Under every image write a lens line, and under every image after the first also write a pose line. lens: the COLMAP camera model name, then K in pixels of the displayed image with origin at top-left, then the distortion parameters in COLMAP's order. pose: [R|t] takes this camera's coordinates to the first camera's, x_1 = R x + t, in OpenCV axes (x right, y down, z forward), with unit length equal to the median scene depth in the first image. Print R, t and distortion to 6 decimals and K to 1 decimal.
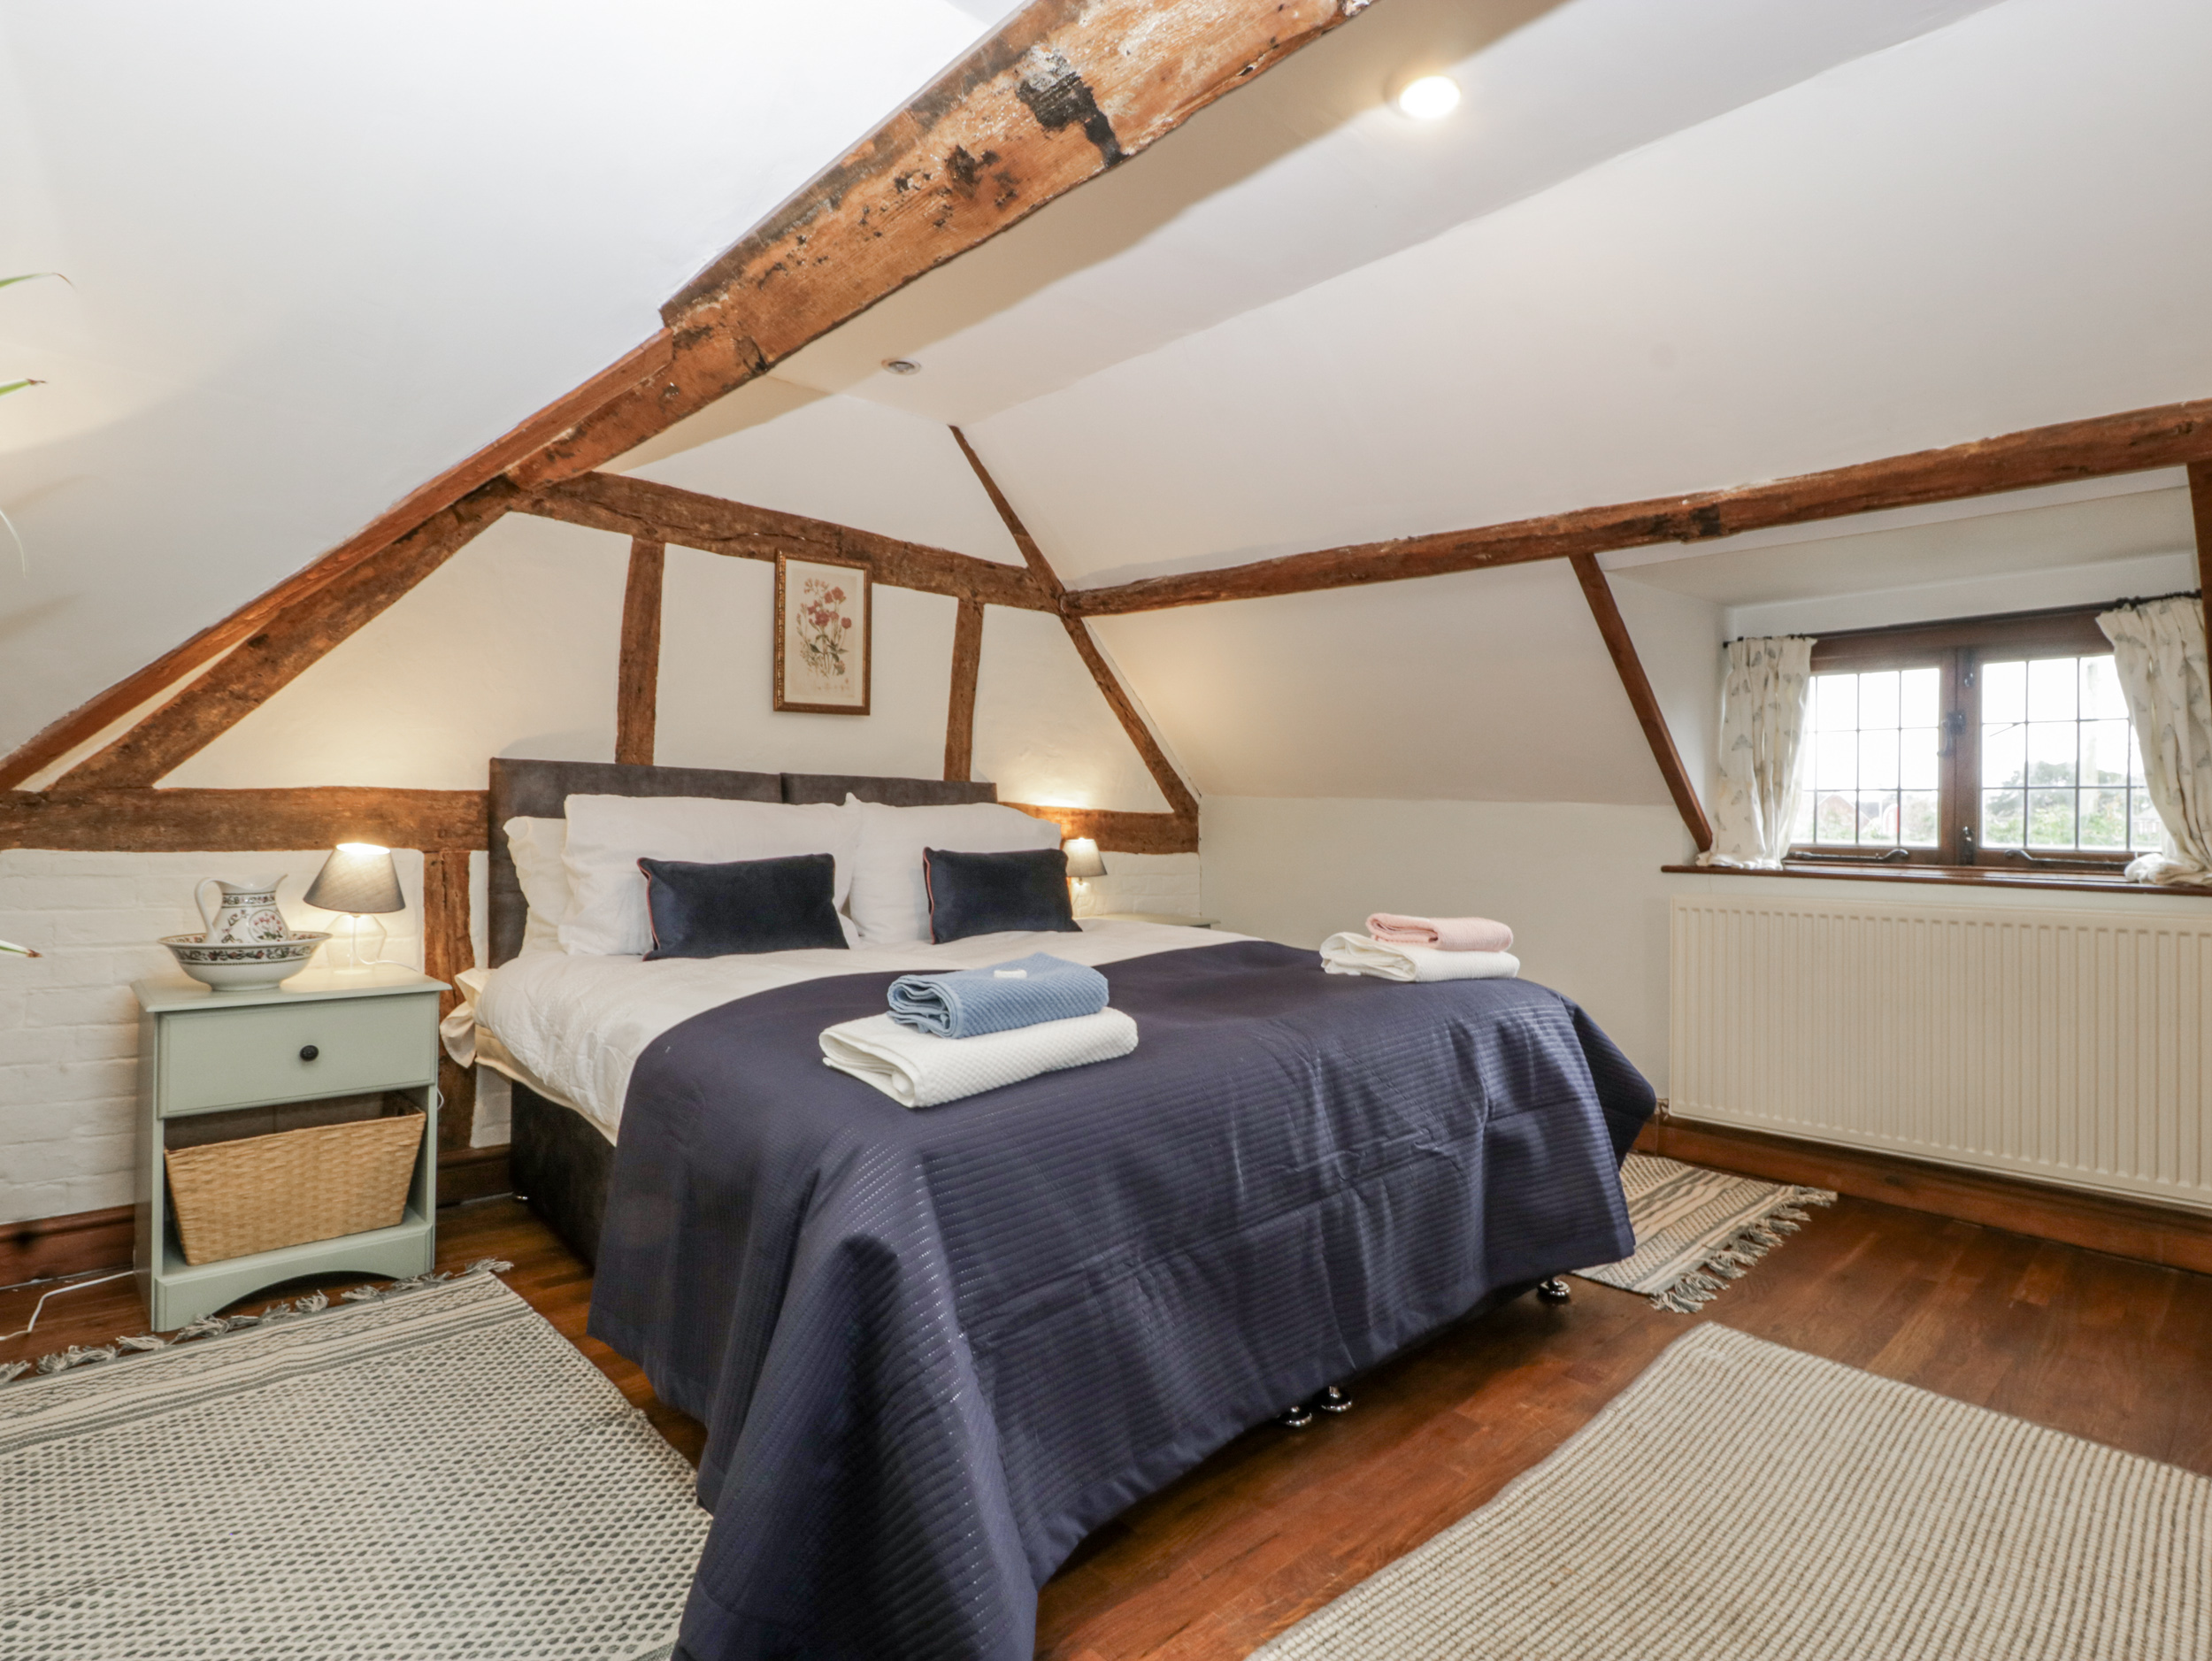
lens RADIAL K [[1118.4, 0, 1114.6], [0, 1118.4, 822.6], [0, 0, 1]] dist [0.003386, -0.022372]
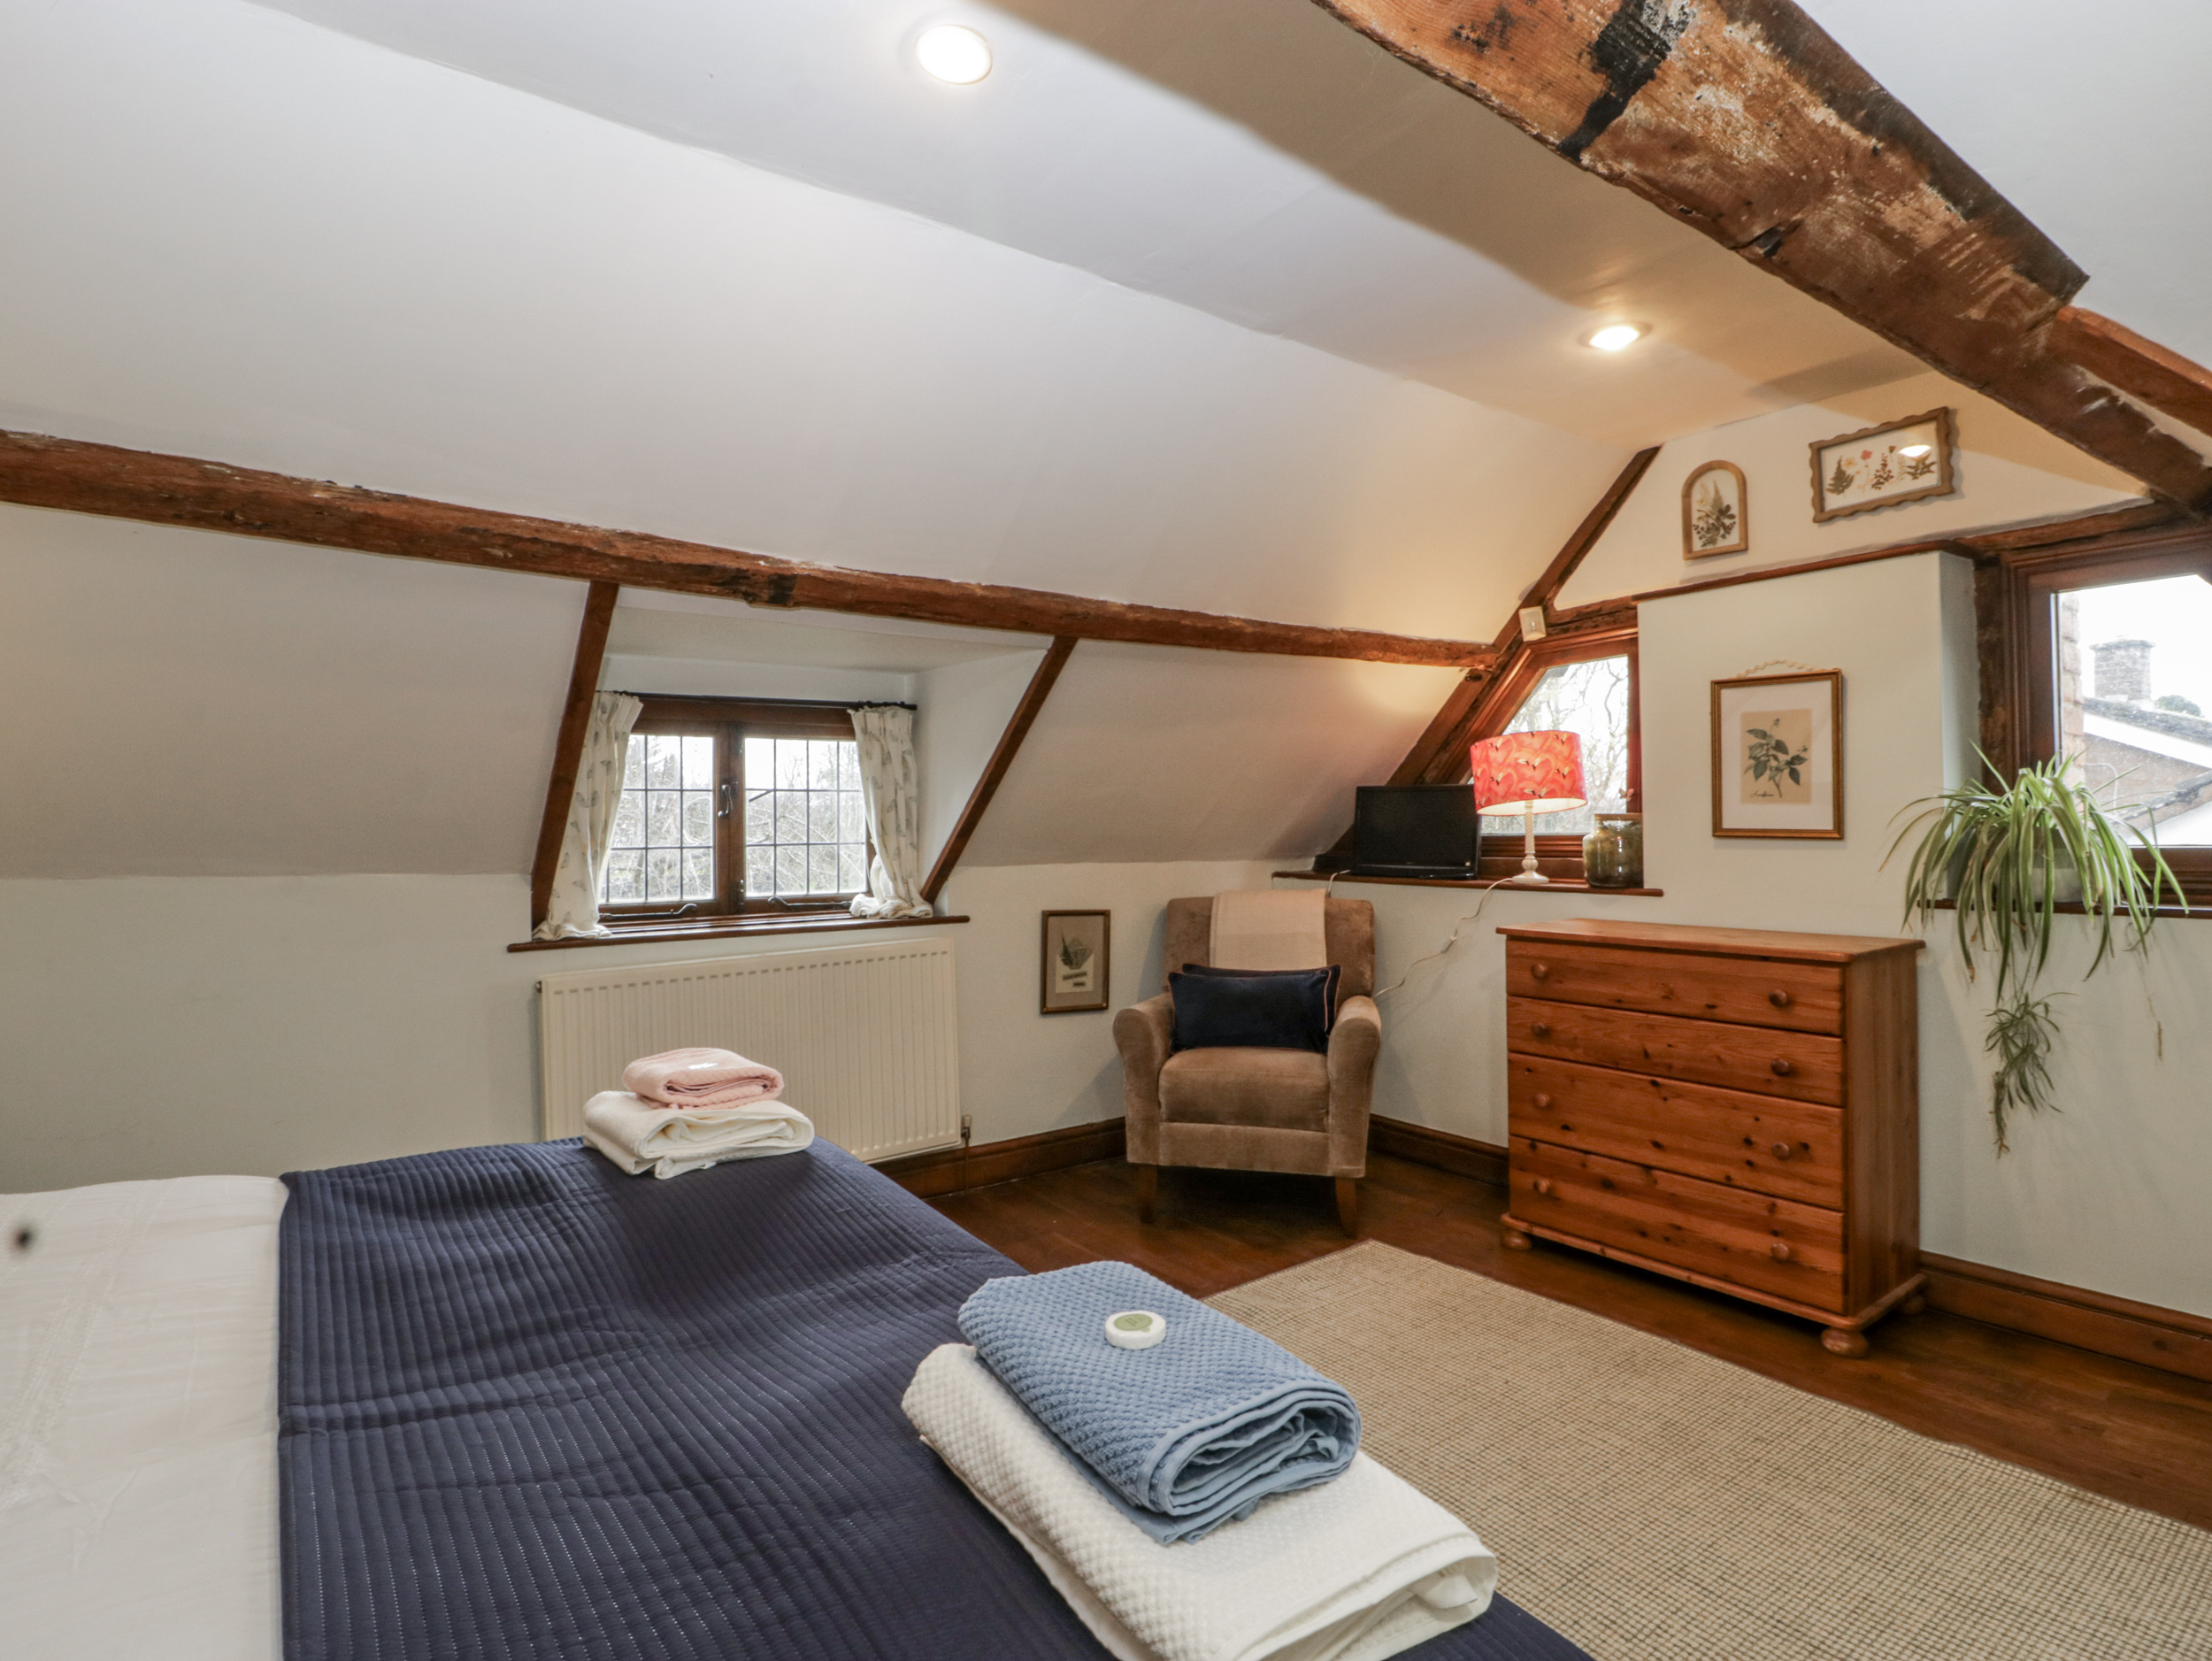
lens RADIAL K [[1118.4, 0, 1114.6], [0, 1118.4, 822.6], [0, 0, 1]] dist [0.003386, -0.022372]
pose [[0.134777, -0.010151, 0.990824, -0.346709], [0.017673, 0.999813, 0.007840, -0.063965], [-0.990718, 0.016454, 0.134931, 0.527166]]
